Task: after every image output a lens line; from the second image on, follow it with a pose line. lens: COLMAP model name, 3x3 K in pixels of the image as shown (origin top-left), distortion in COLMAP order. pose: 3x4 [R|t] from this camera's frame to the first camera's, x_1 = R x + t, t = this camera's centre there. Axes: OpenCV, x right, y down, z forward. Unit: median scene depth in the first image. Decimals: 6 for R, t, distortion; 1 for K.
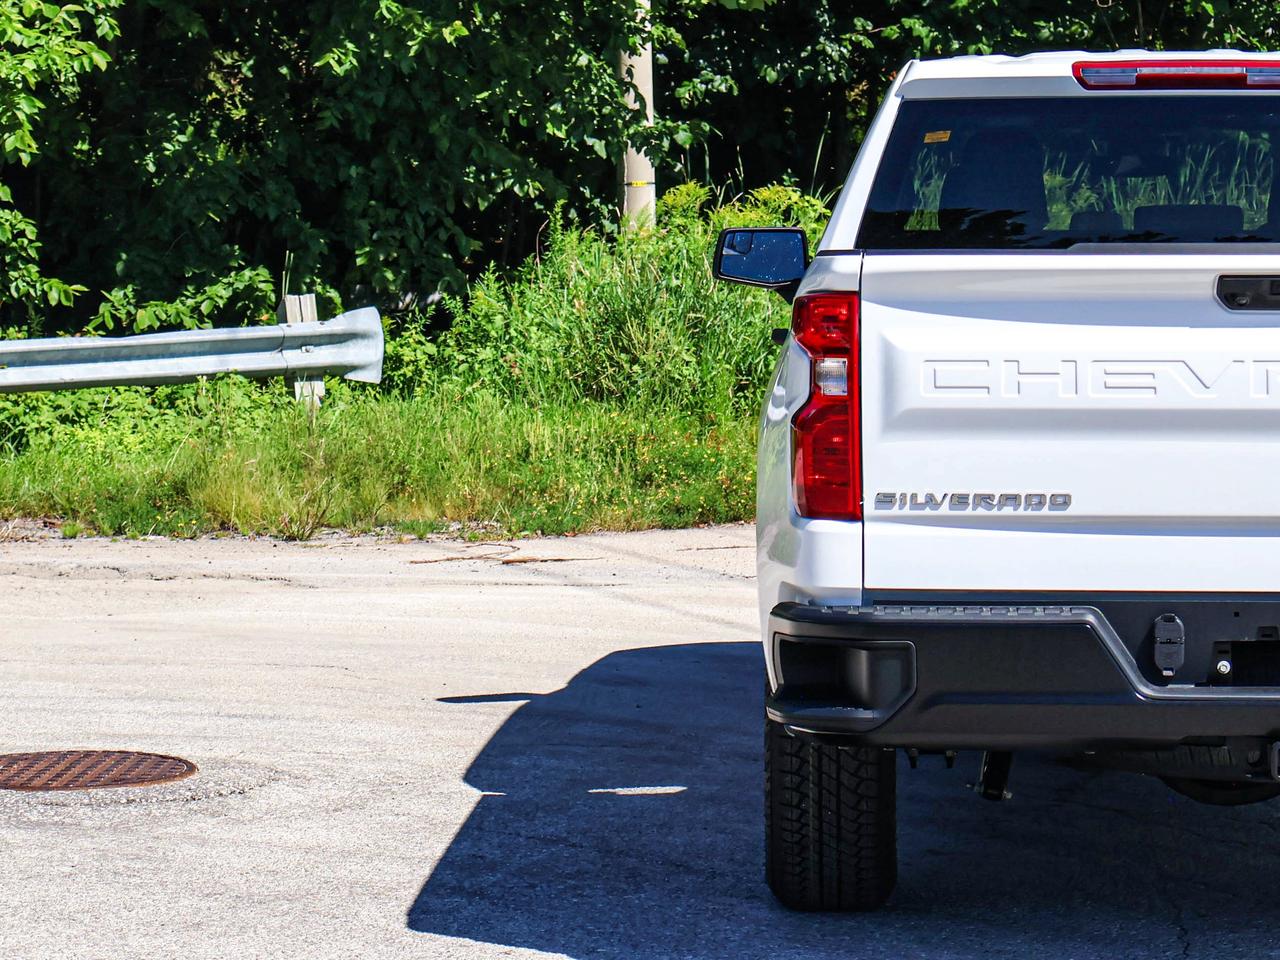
lens RADIAL K [[4146.9, 0, 640.0], [0, 4146.9, 480.0], [0, 0, 1]] dist [-0.042115, 2.766250]
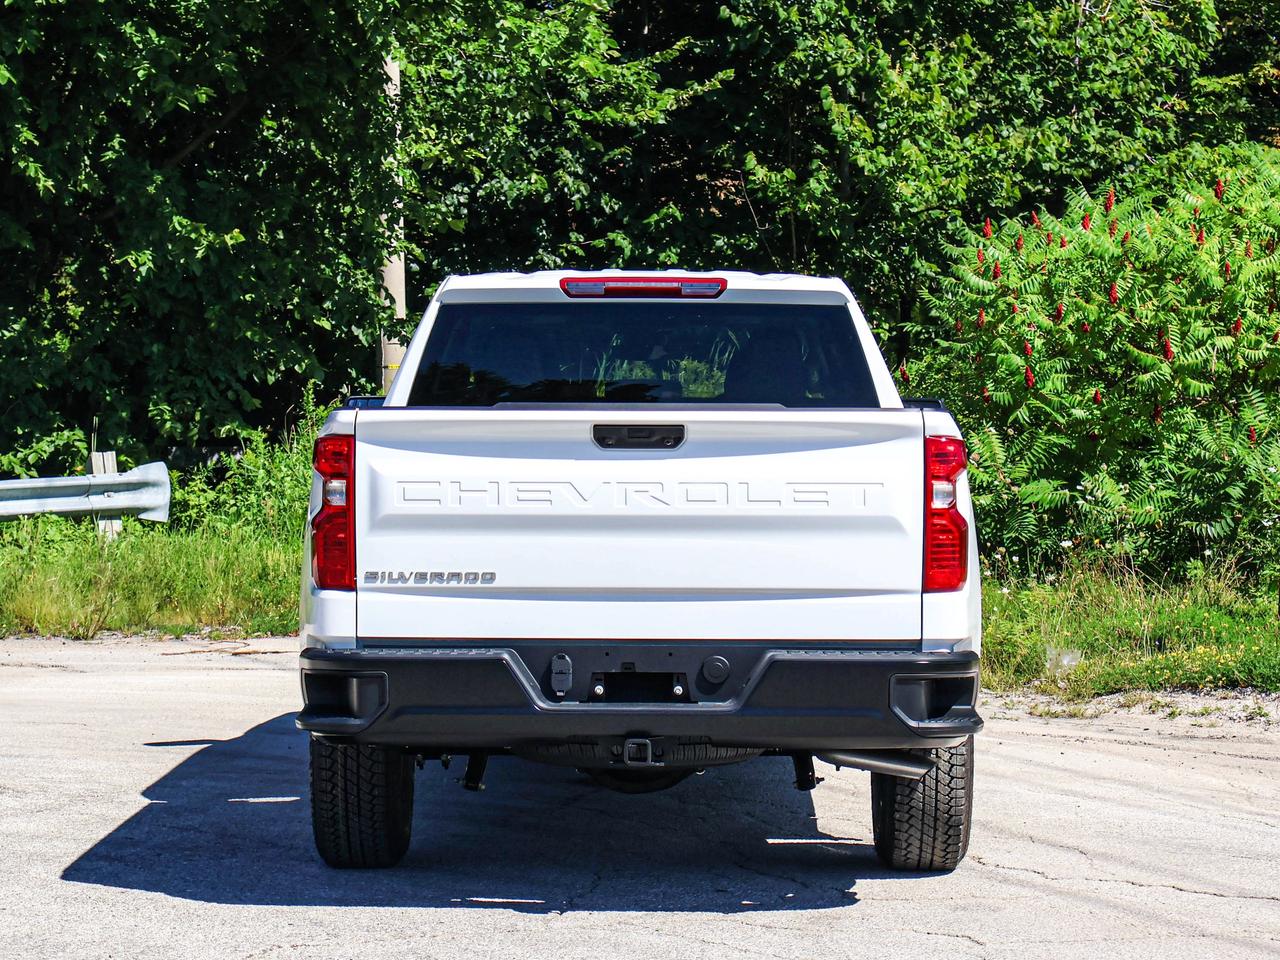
lens RADIAL K [[3489.7, 0, 637.7], [0, 3489.7, 553.1], [0, 0, 1]] dist [-0.017153, 0.432034]
pose [[0.998645, 0.002587, 0.051975, 0.070732], [-0.001655, 0.999837, -0.017976, 0.014728], [-0.052013, 0.017865, 0.998487, -0.191743]]
